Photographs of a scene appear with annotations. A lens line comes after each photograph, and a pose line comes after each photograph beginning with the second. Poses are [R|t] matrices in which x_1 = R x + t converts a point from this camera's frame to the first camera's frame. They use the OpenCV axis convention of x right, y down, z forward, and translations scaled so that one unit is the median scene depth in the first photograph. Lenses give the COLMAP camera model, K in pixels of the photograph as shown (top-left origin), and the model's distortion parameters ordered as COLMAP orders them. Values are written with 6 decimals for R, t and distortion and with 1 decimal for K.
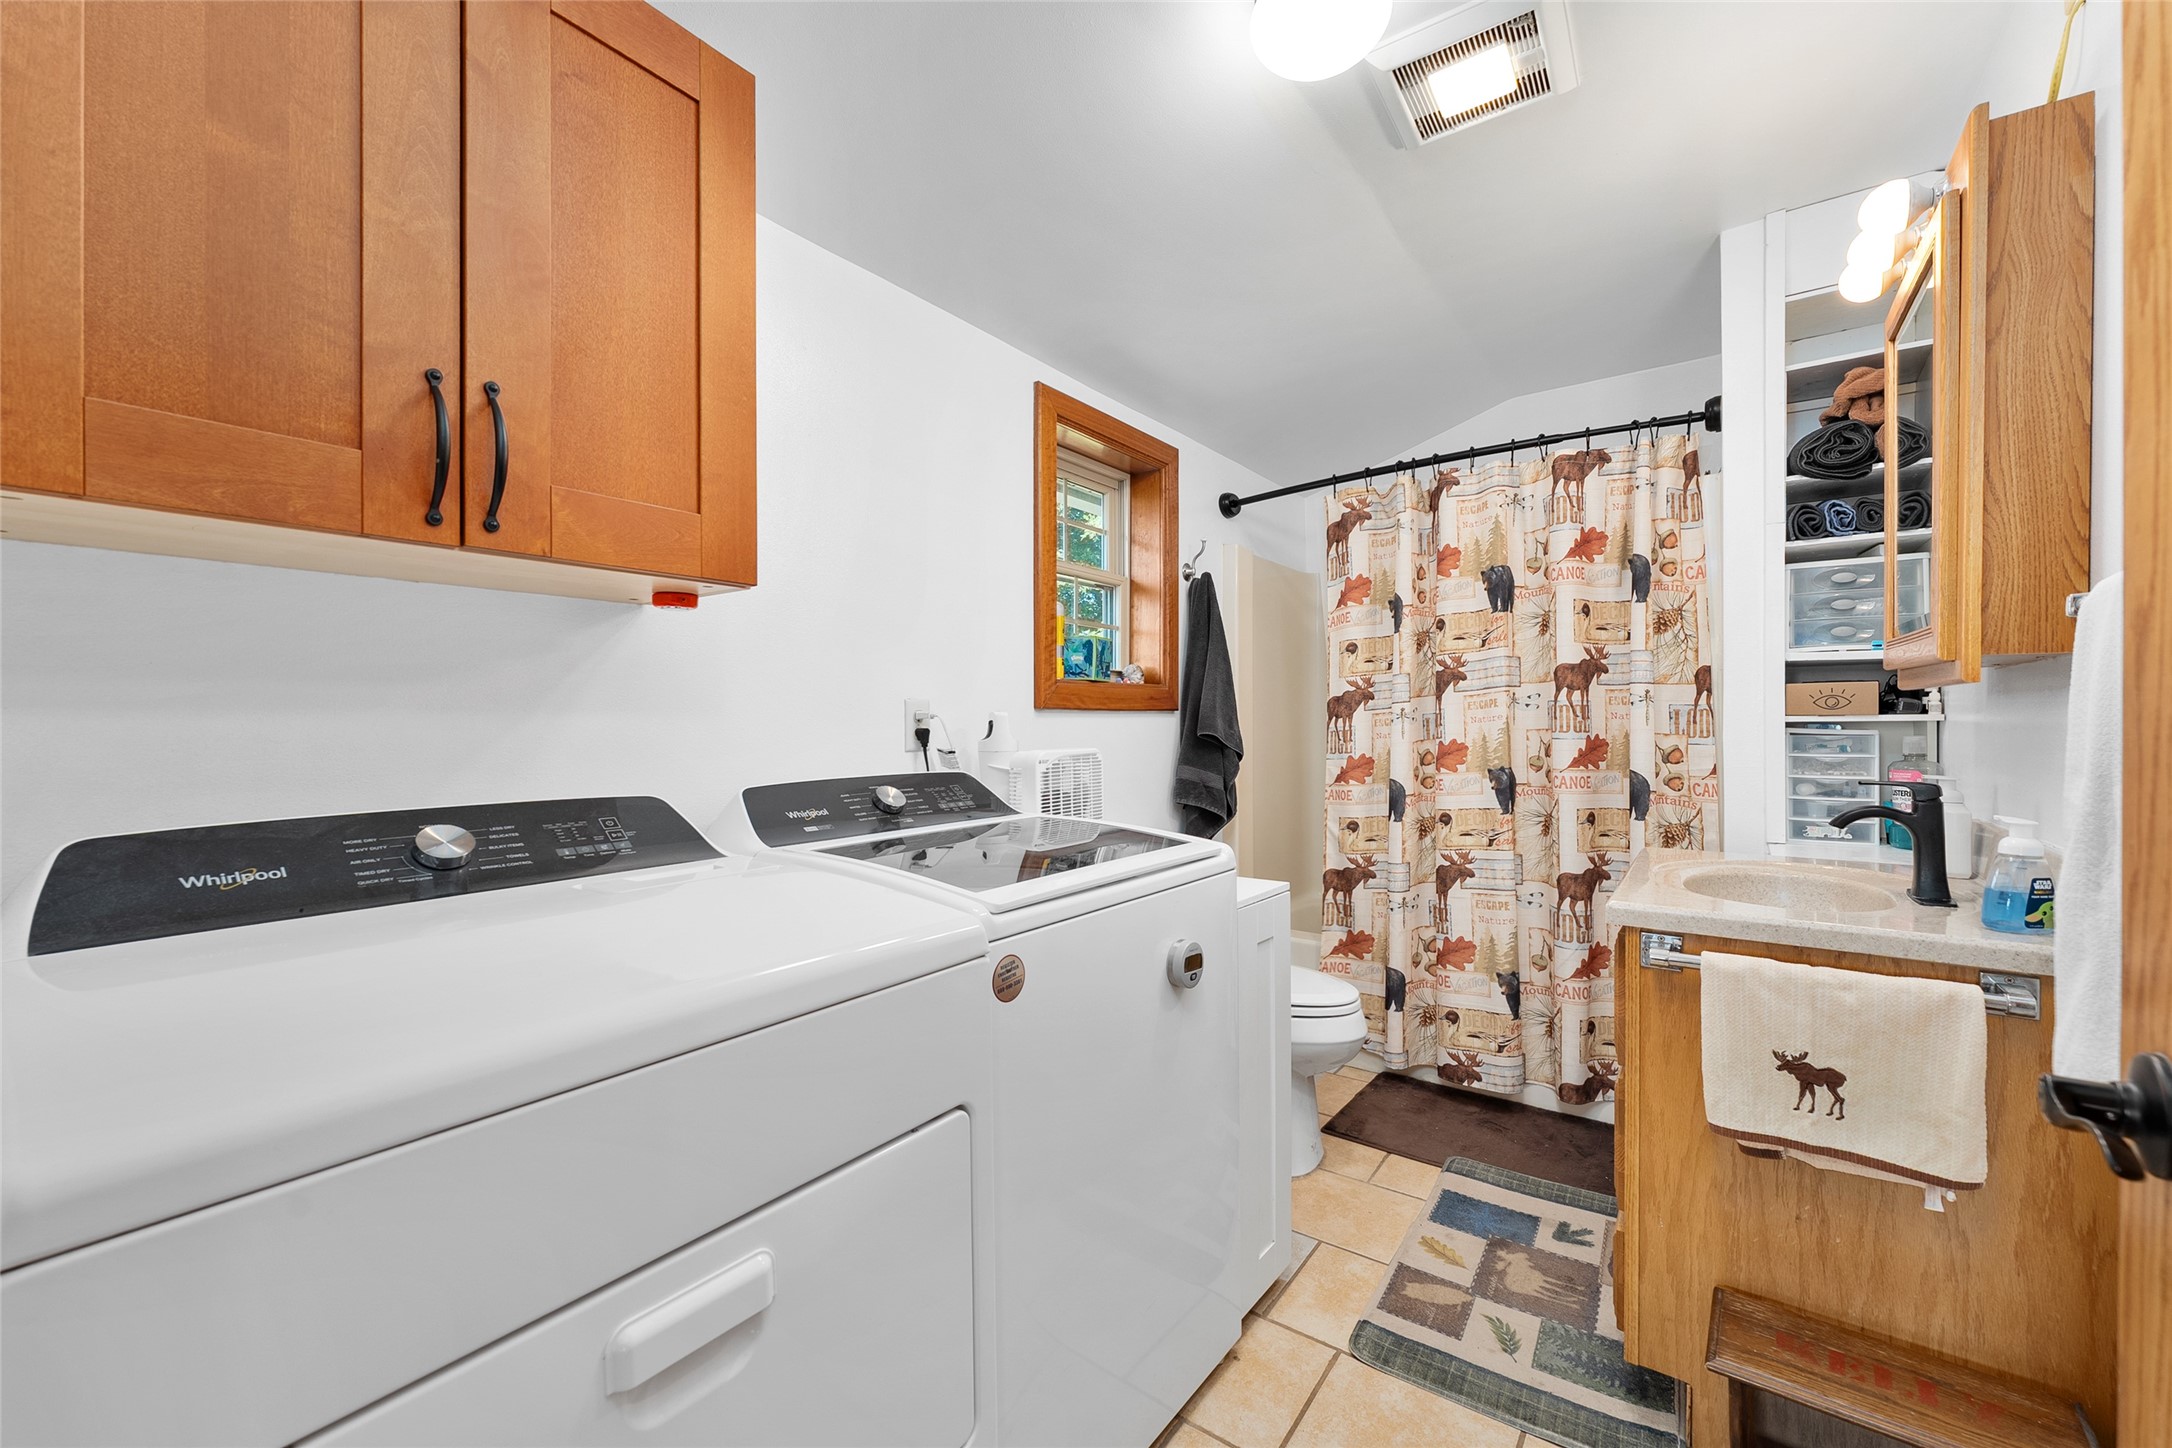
lens RADIAL K [[868.6, 0, 1086.0], [0, 868.6, 724.0], [0, 0, 1]] dist [0.001740, -0.000228]
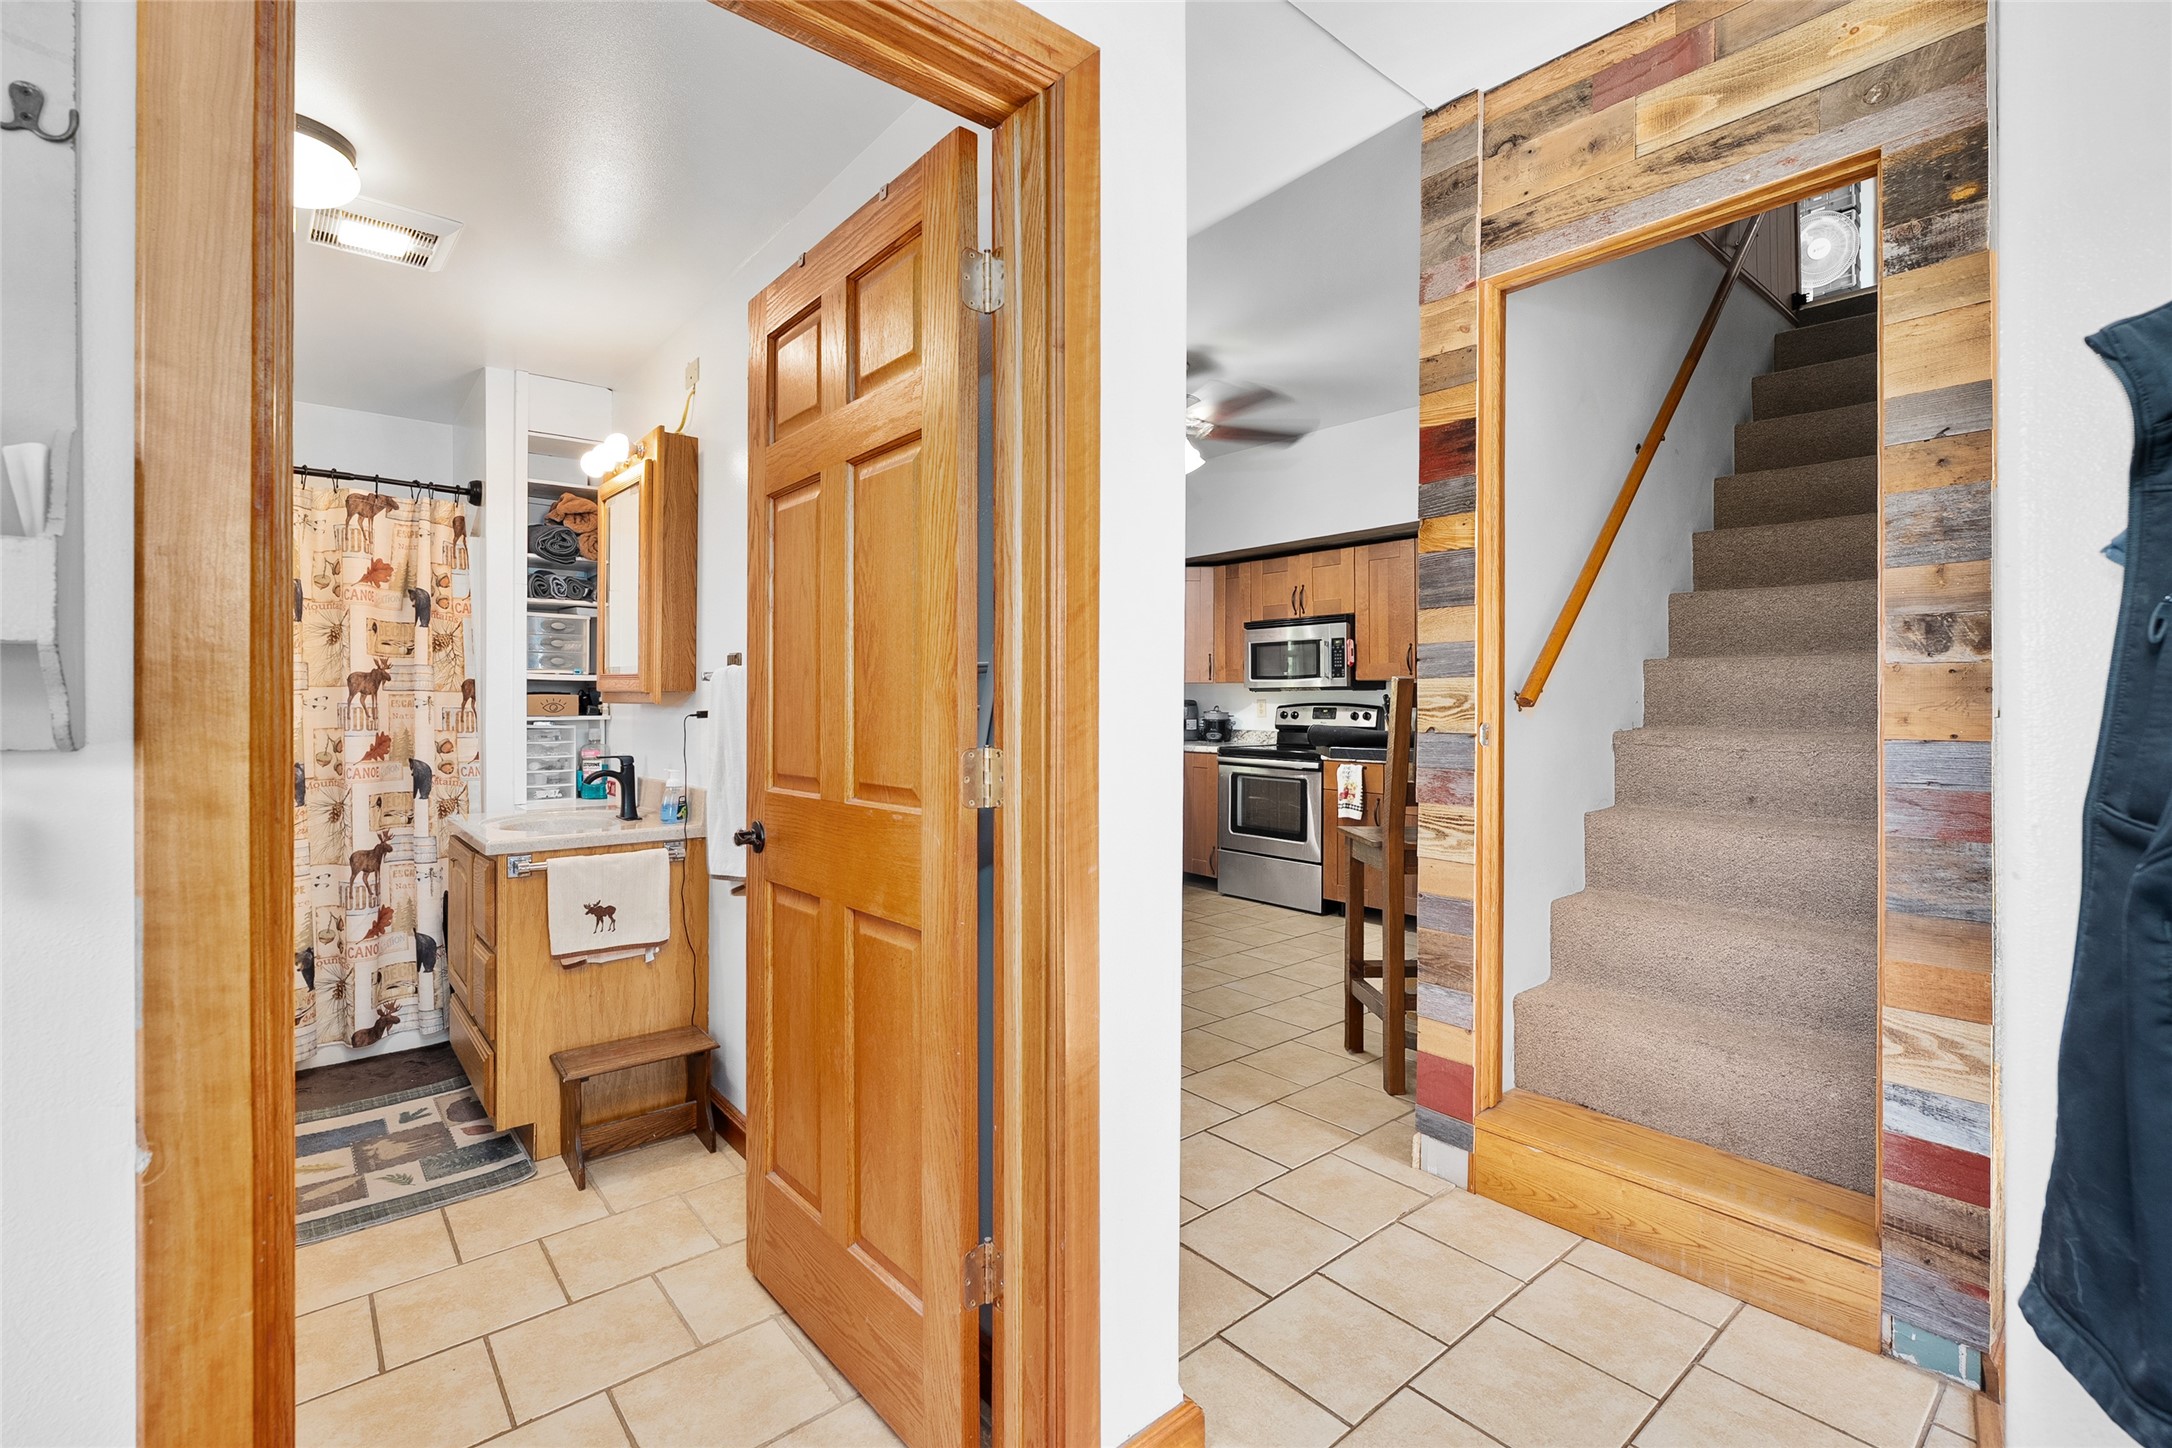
lens RADIAL K [[950.8, 0, 1093.5], [0, 950.8, 709.2], [0, 0, 1]] dist [-0.009575, 0.000153]
pose [[0.229828, 0.000141, 0.973231, -0.483280], [0.001620, 0.999999, -0.000528, -0.017788], [-0.973230, 0.001698, 0.229828, -0.269185]]
